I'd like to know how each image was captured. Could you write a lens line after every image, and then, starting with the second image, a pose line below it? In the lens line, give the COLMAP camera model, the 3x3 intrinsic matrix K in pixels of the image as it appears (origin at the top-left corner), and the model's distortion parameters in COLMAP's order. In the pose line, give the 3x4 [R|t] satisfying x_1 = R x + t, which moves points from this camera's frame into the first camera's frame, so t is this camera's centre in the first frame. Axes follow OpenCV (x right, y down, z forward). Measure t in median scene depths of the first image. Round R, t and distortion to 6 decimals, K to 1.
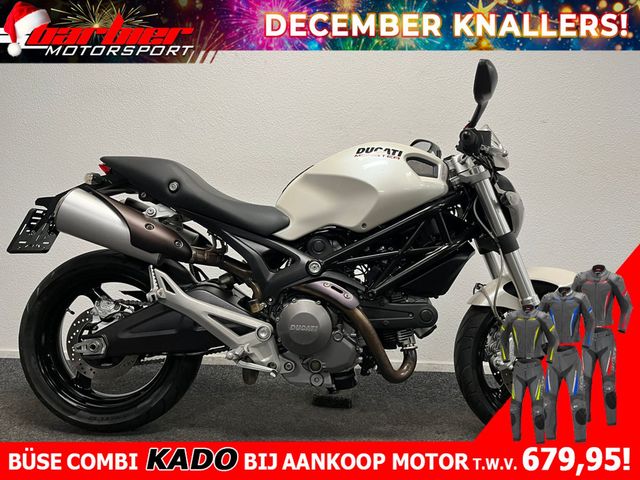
lens RADIAL K [[482.9, 0, 316.2], [0, 482.9, 238.5], [0, 0, 1]] dist [0.024049, -0.013605]
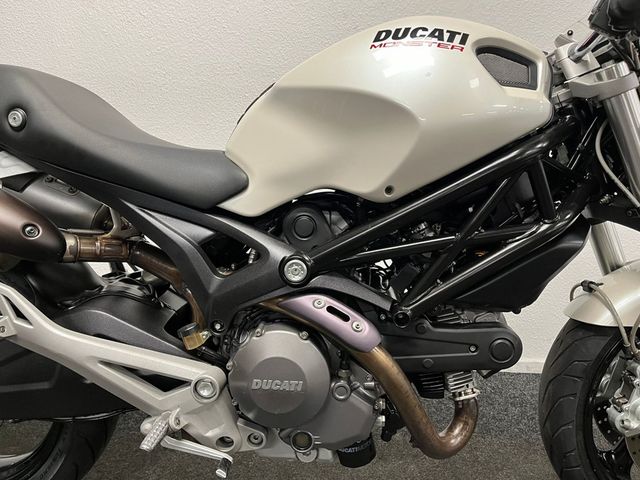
lens RADIAL K [[482.9, 0, 323.1], [0, 482.9, 240.6], [0, 0, 1]] dist [0.024049, -0.013605]
pose [[0.999803, -0.019047, -0.005653, 0.030088], [0.019699, 0.987396, 0.157040, -0.053824], [0.002591, -0.157121, 0.987576, 0.474117]]
